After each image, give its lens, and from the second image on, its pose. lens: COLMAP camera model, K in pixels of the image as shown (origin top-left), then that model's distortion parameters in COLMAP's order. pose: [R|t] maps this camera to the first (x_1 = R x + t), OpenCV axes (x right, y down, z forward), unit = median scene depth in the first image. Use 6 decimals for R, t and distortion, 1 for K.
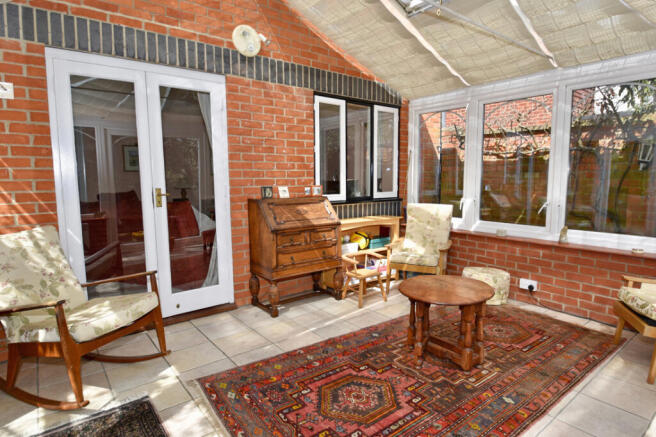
lens RADIAL K [[344.6, 0, 331.3], [0, 344.6, 213.7], [0, 0, 1]] dist [-0.019602, -0.000206]
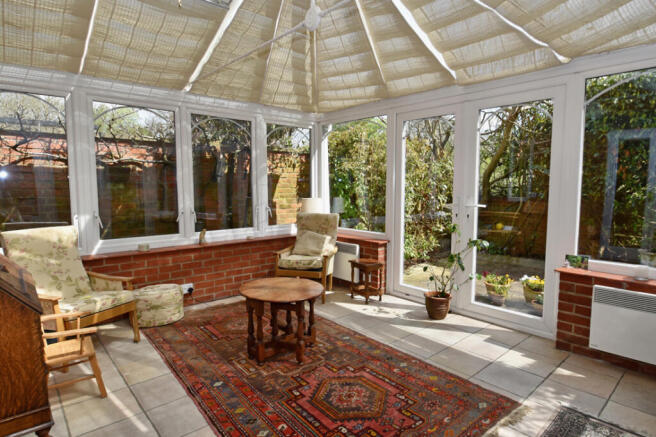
lens RADIAL K [[371.0, 0, 319.2], [0, 371.0, 217.8], [0, 0, 1]] dist [-0.022283, 0.000113]
pose [[-0.017455, -0.084749, 0.996249, -0.583596], [0.106733, 0.990550, 0.086134, -0.068823], [-0.994135, 0.107836, -0.008245, 0.602669]]
